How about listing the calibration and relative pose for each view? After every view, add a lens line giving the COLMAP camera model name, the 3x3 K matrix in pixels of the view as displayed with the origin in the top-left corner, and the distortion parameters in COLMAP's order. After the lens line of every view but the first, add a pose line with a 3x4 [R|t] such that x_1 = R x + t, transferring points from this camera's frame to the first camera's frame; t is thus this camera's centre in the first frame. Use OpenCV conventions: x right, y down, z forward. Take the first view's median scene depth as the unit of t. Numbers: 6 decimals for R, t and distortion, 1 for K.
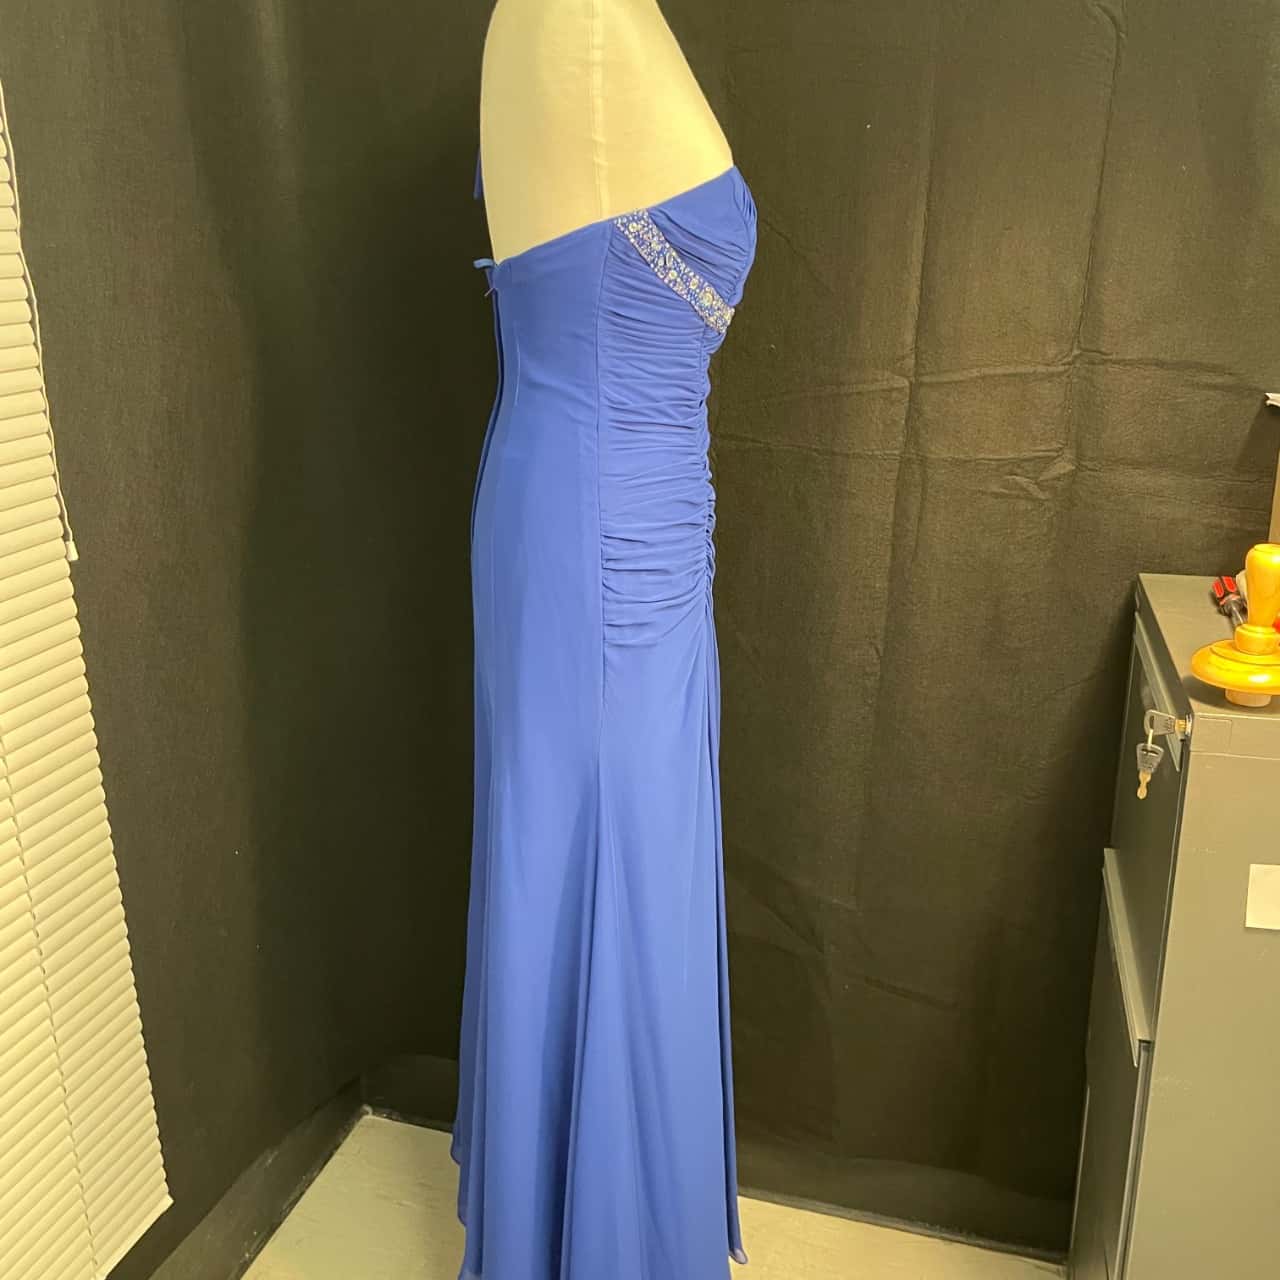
lens RADIAL K [[1279.1, 0, 652.0], [0, 1279.1, 659.8], [0, 0, 1]] dist [0.102830, -0.205392]
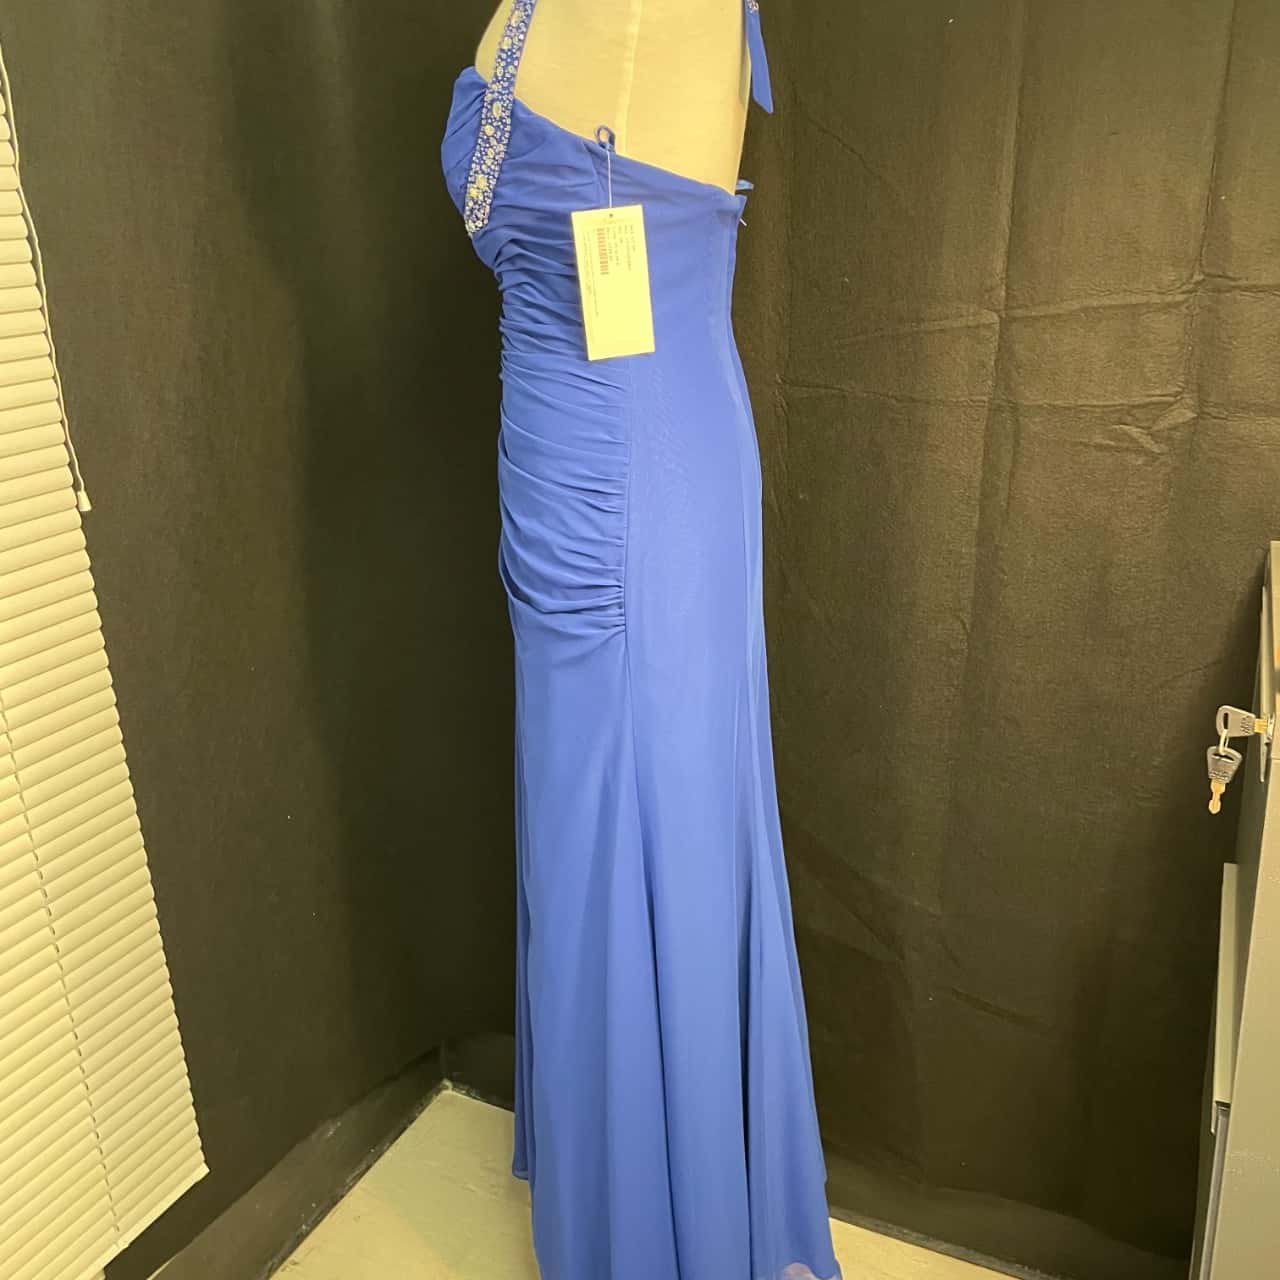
lens RADIAL K [[1281.9, 0, 654.2], [0, 1281.9, 644.0], [0, 0, 1]] dist [0.076163, -0.122401]
pose [[0.986545, 0.027041, -0.161236, 0.116135], [-0.024988, 0.999579, 0.014753, -0.002071], [0.161567, -0.010525, 0.986806, 0.099547]]
